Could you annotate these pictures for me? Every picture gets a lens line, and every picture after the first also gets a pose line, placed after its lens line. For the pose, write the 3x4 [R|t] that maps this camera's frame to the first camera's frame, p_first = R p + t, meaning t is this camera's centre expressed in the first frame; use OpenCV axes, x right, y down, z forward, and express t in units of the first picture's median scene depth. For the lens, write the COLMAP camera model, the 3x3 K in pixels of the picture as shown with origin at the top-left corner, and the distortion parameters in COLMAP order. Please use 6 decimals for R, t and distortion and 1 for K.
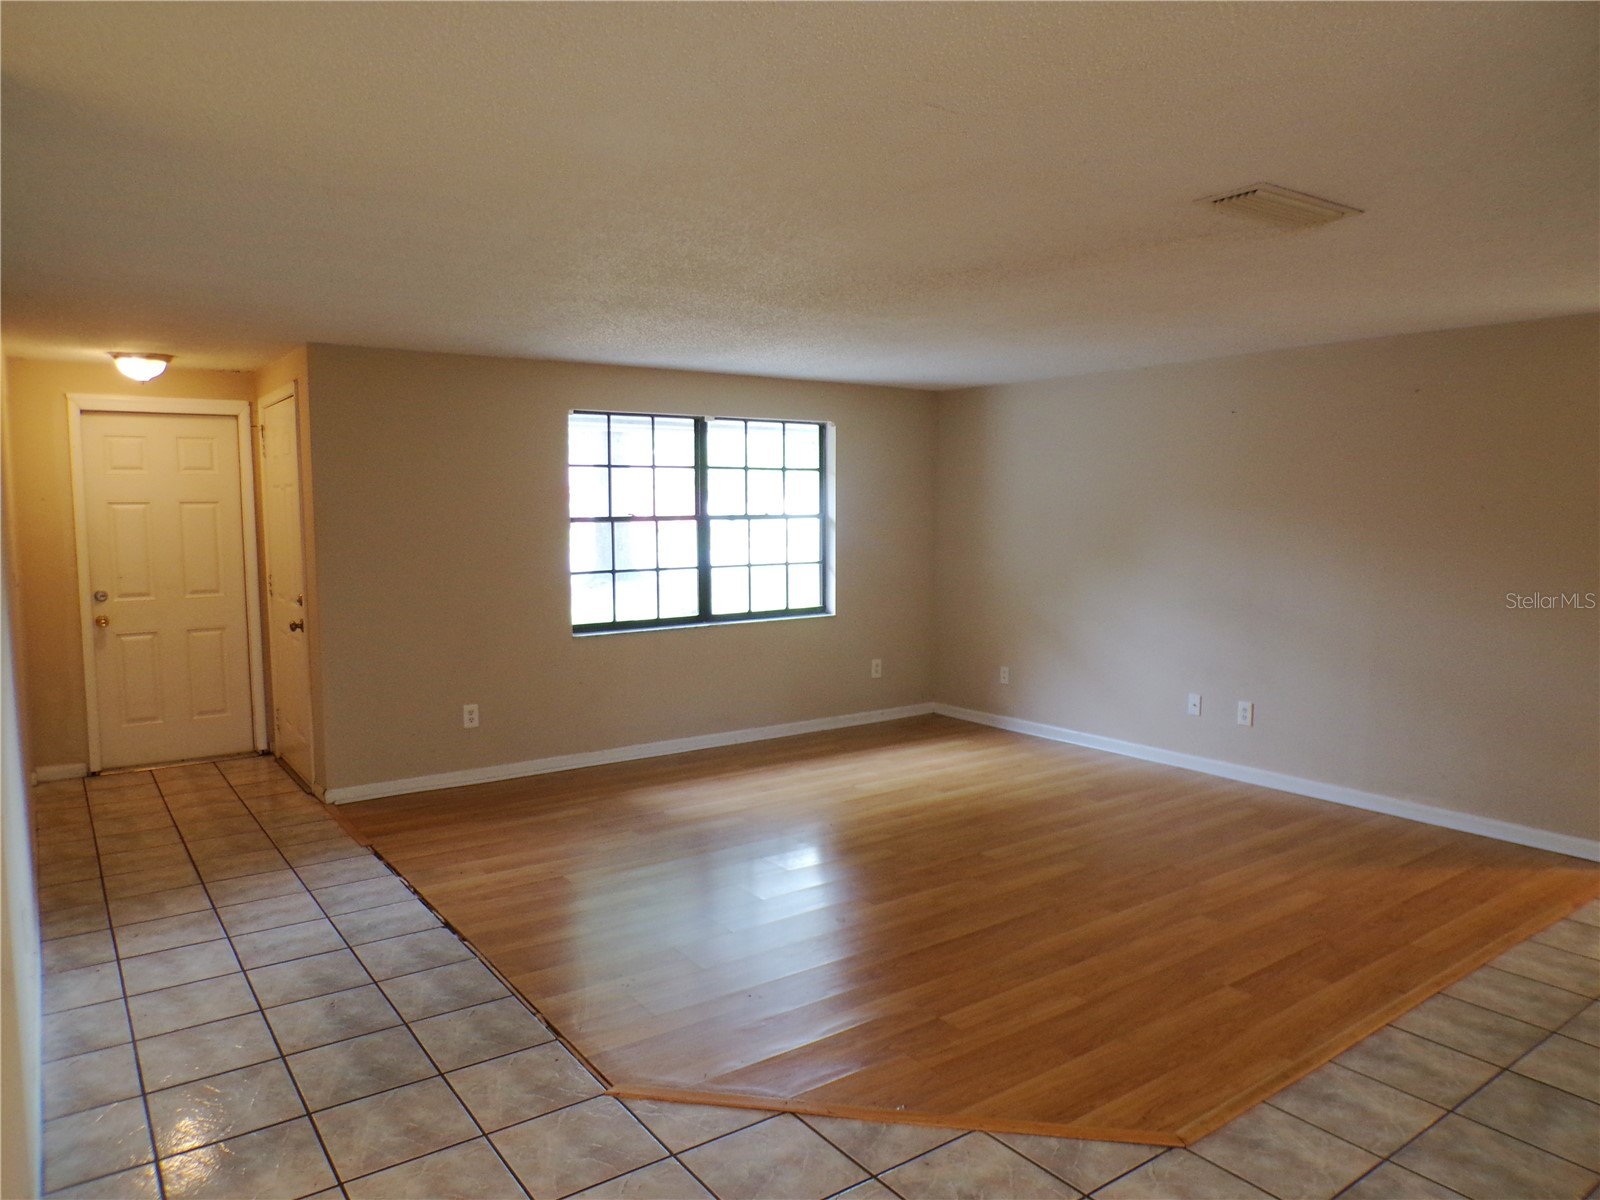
lens RADIAL K [[1094.2, 0, 799.8], [0, 1094.2, 602.2], [0, 0, 1]] dist [-0.024723, 0.003820]
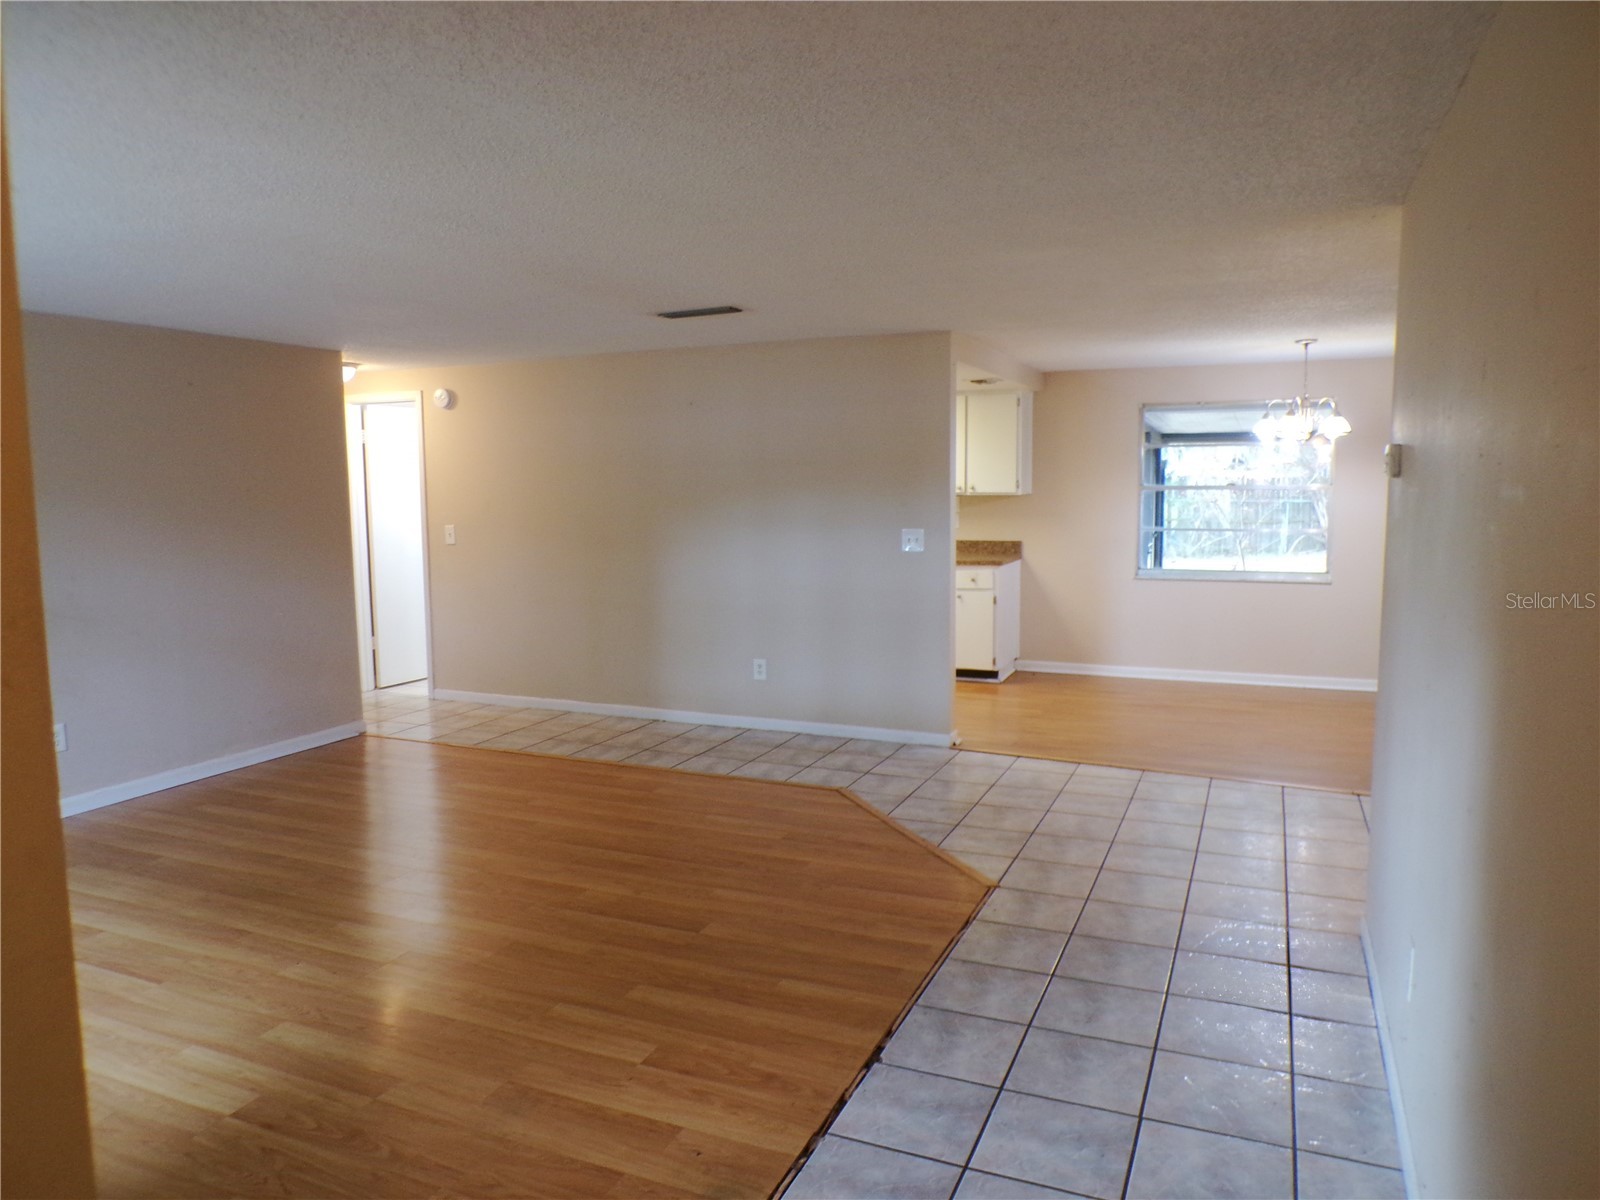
lens RADIAL K [[1094.2, 0, 798.2], [0, 1094.2, 599.7], [0, 0, 1]] dist [-0.024723, 0.003820]
pose [[-0.517911, -0.081053, 0.851586, -0.912133], [0.090913, 0.984648, 0.149009, -0.116887], [-0.850590, 0.154594, -0.502591, 1.397233]]
